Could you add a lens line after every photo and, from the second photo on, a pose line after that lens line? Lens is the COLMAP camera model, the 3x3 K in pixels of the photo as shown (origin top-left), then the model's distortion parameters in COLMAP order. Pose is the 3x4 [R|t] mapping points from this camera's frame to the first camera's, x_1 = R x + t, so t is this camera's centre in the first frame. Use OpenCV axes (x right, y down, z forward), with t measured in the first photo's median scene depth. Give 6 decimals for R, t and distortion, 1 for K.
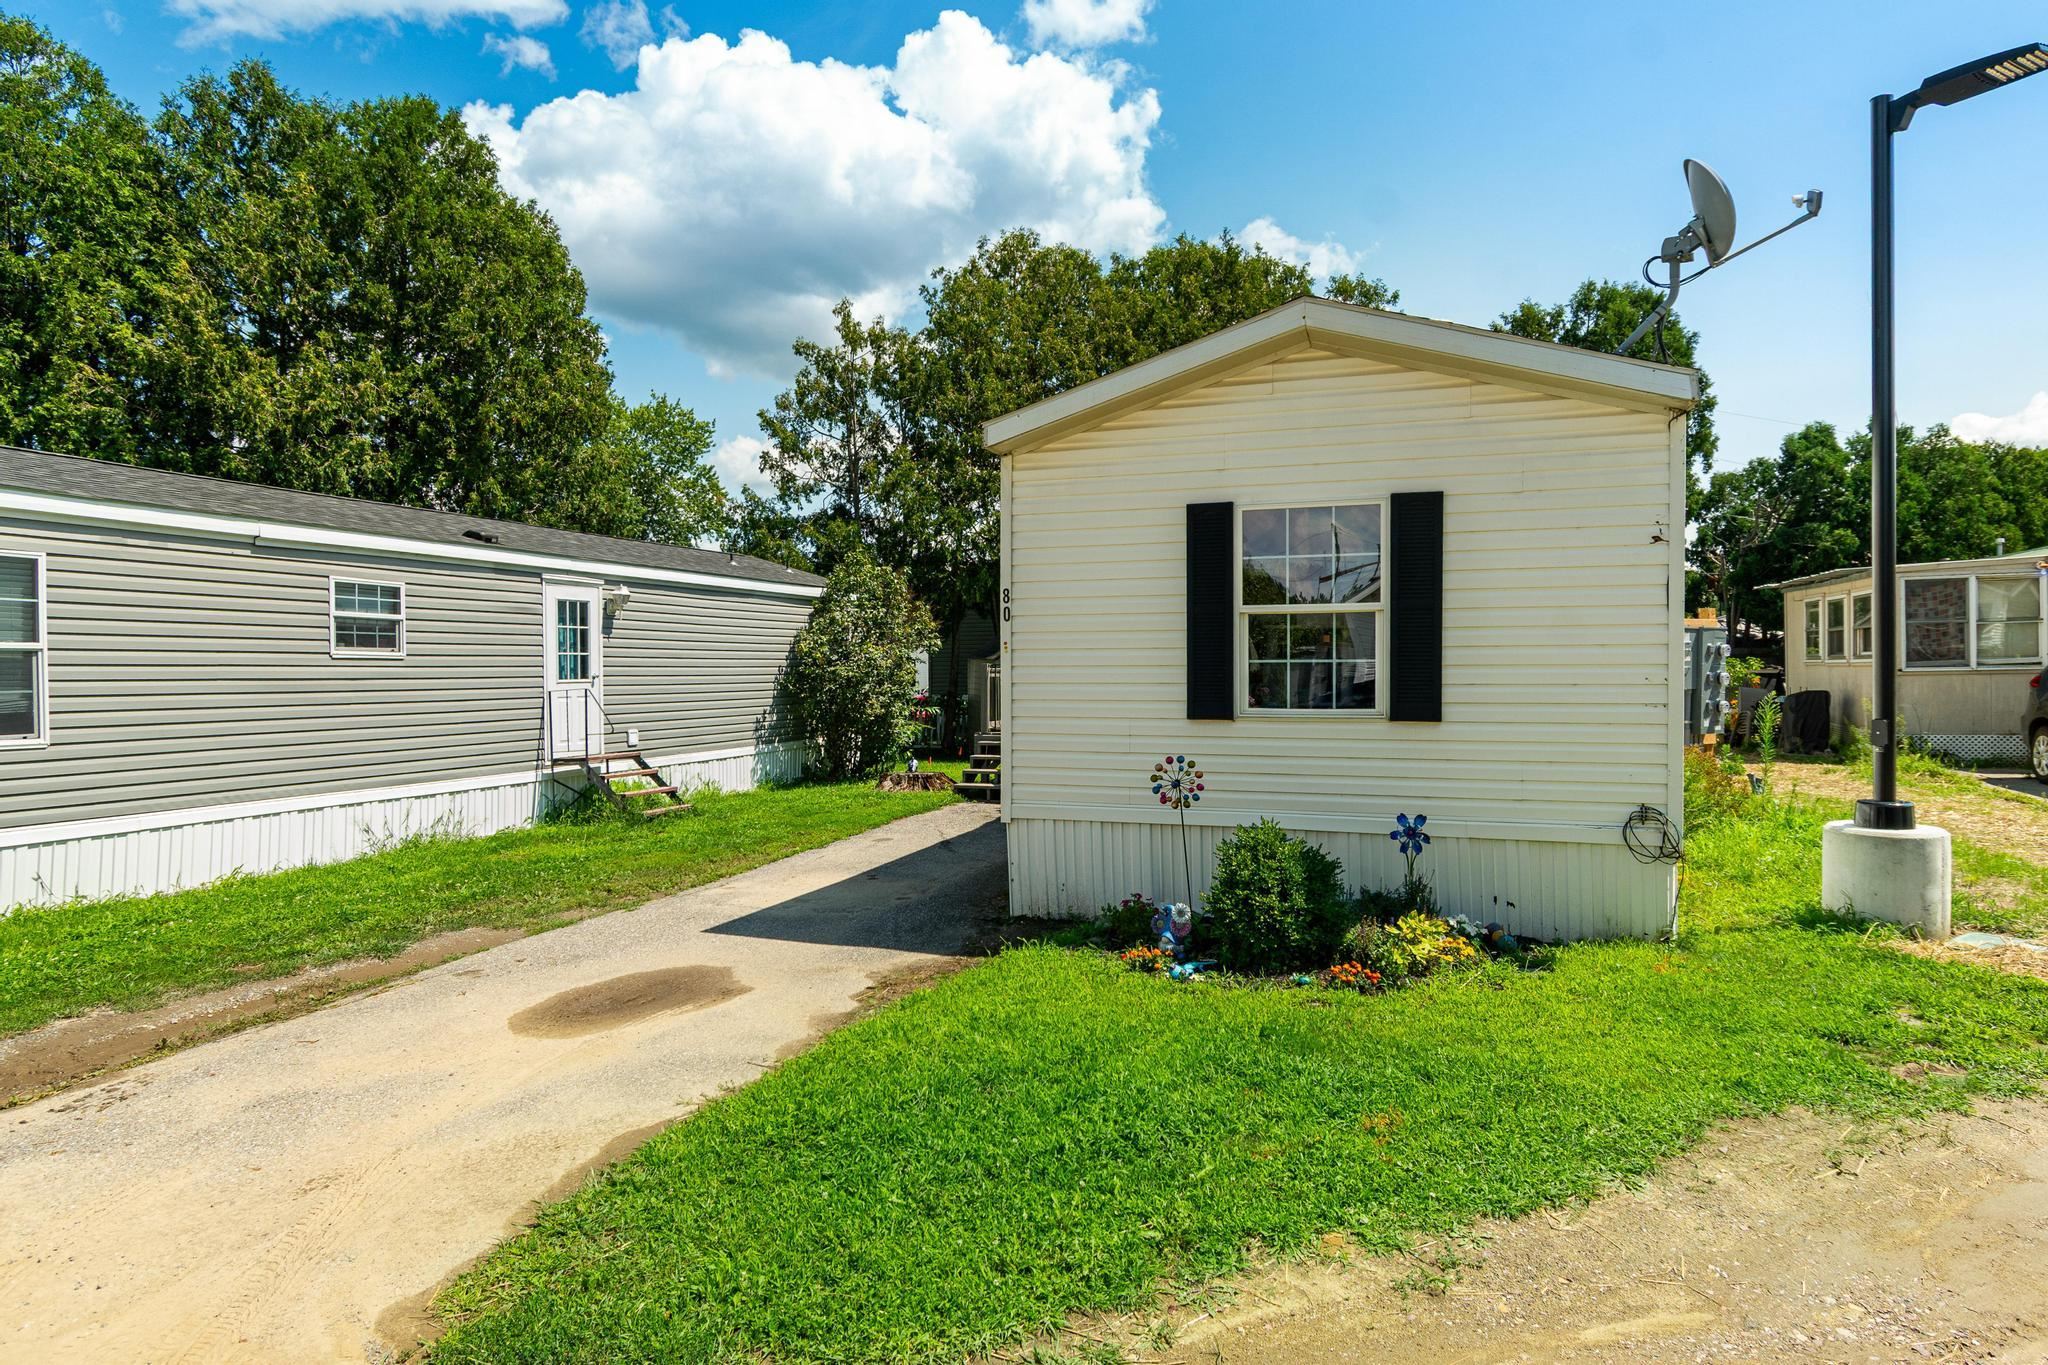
lens RADIAL K [[1145.2, 0, 1039.0], [0, 1145.2, 685.8], [0, 0, 1]] dist [0.002538, -0.004918]
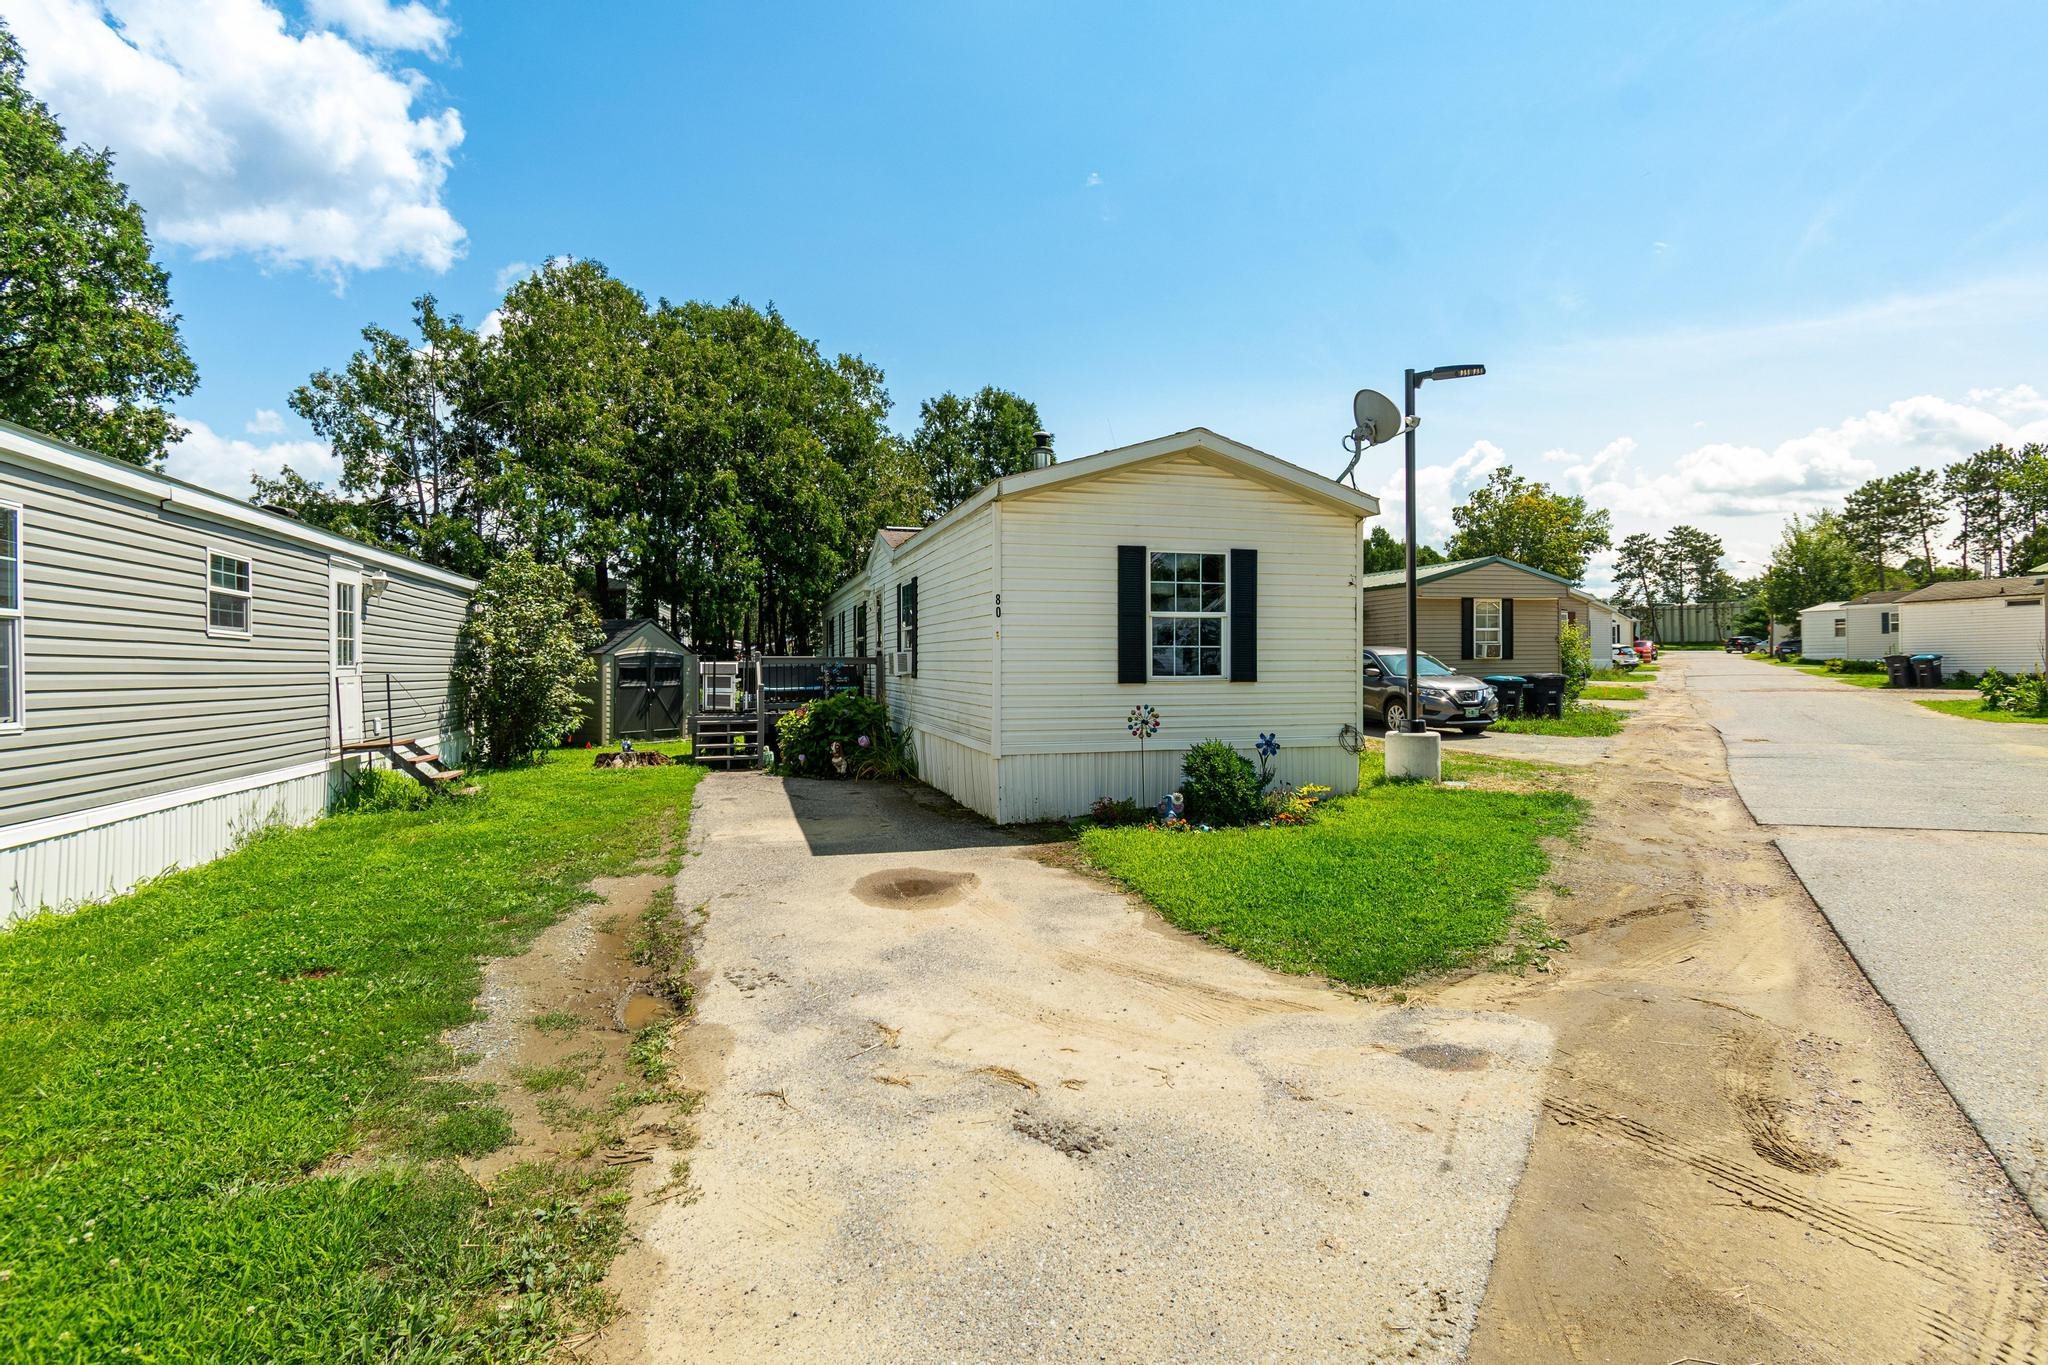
lens RADIAL K [[989.0, 0, 1028.7], [0, 989.0, 671.9], [0, 0, 1]] dist [0.006458, 0.000767]
pose [[0.820851, -0.002818, 0.571135, -0.767000], [0.010231, 0.999900, -0.009770, 0.026360], [-0.571050, 0.013863, 0.820798, -0.036240]]
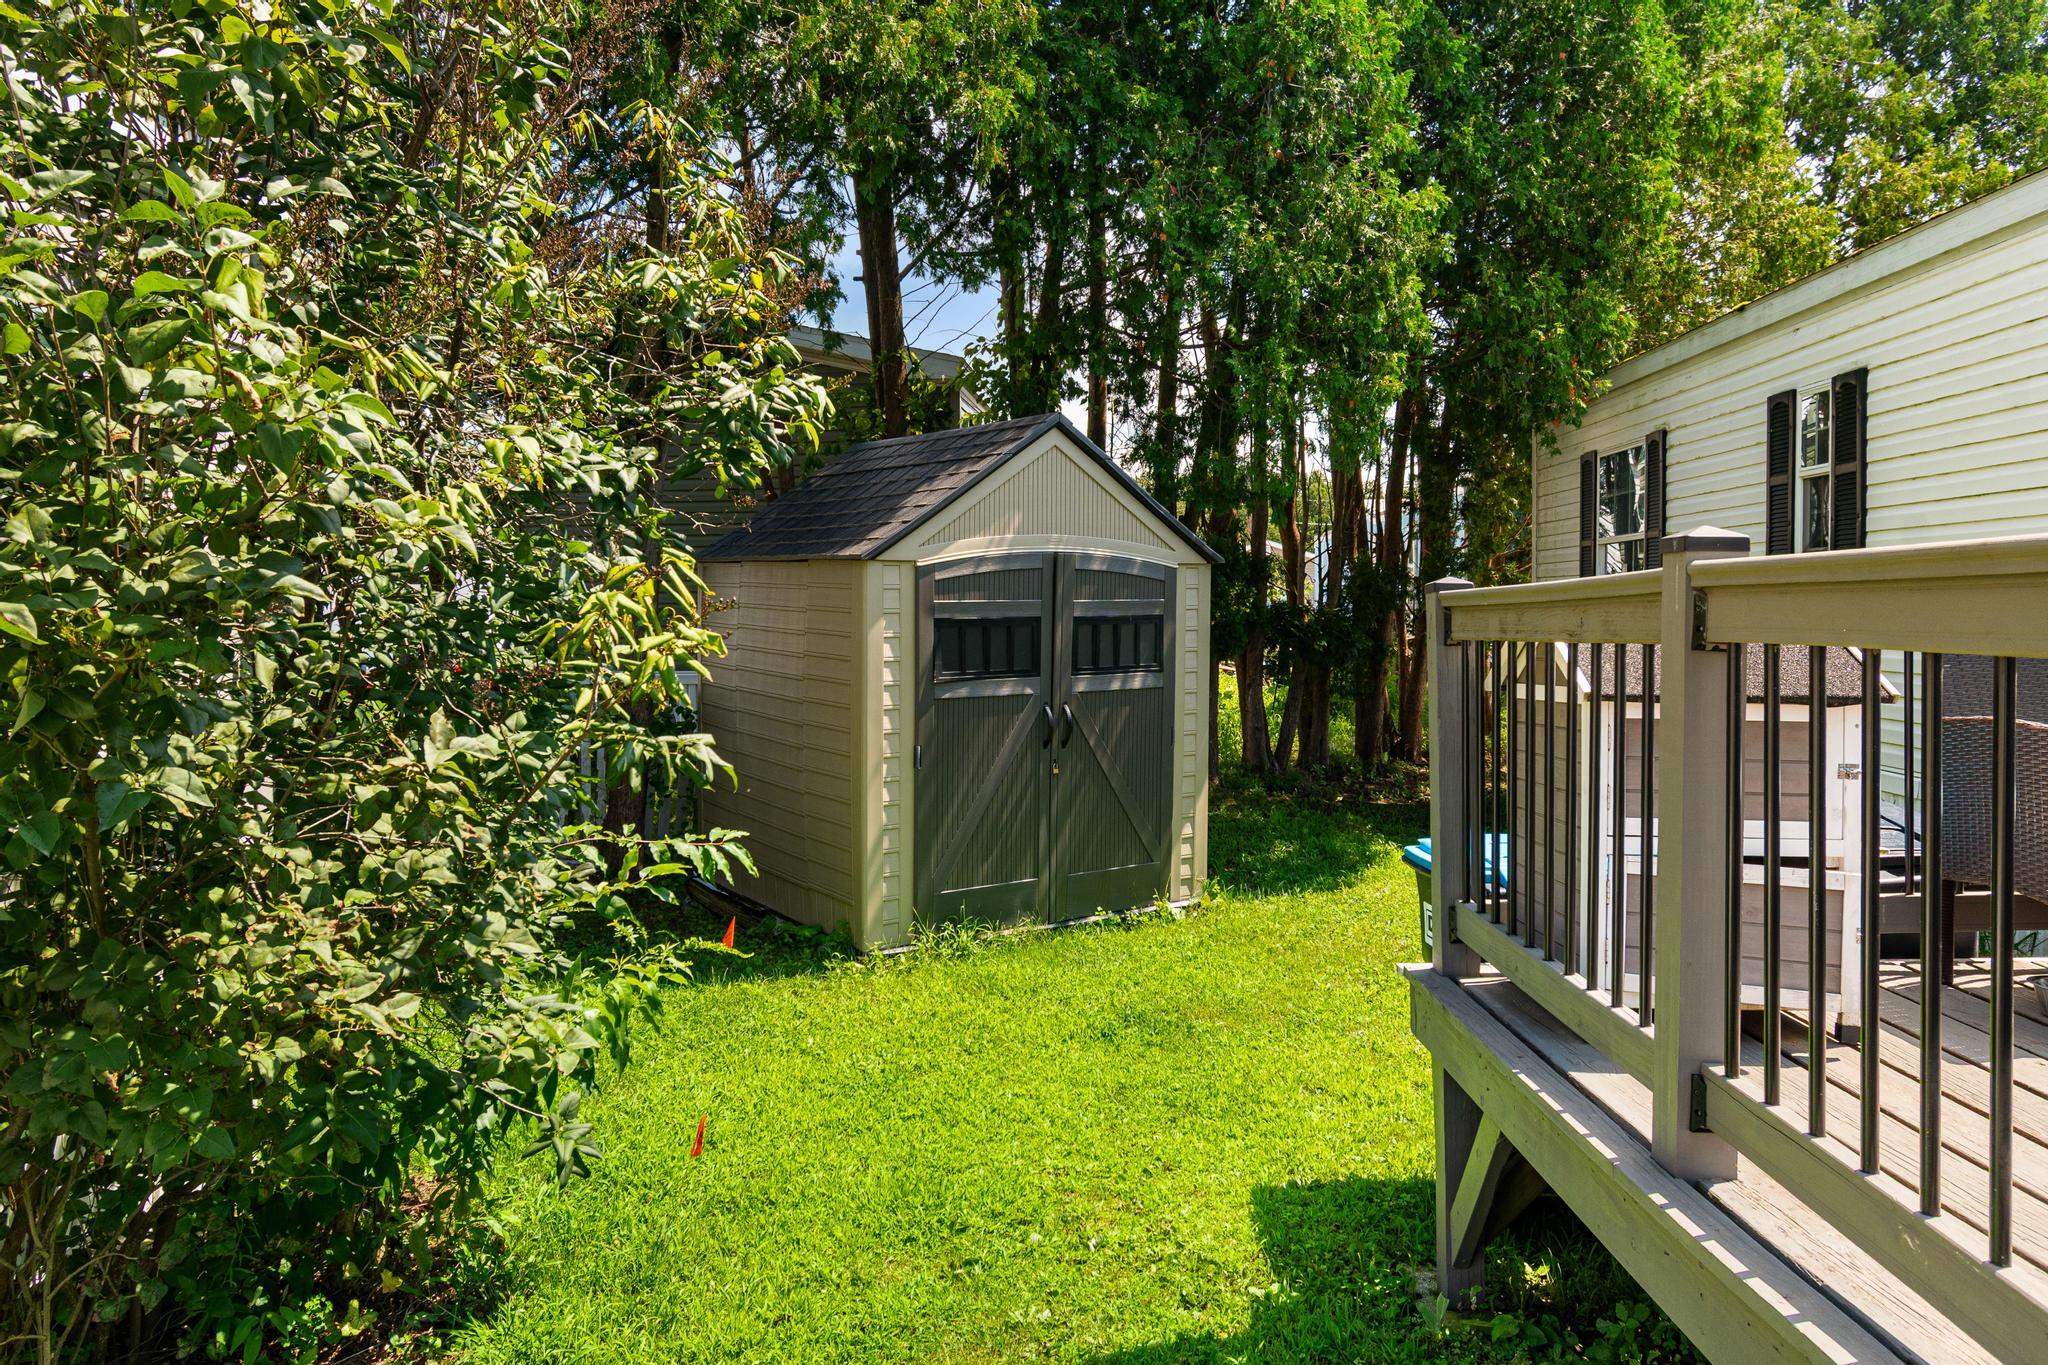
lens RADIAL K [[1420.4, 0, 1023.9], [0, 1420.4, 685.4], [0, 0, 1]] dist [0.000350, 0.000095]
pose [[0.964164, -0.013283, 0.264975, -0.270679], [0.017623, 0.999747, -0.014009, 0.037818], [-0.264721, 0.018176, 0.964154, 2.166598]]
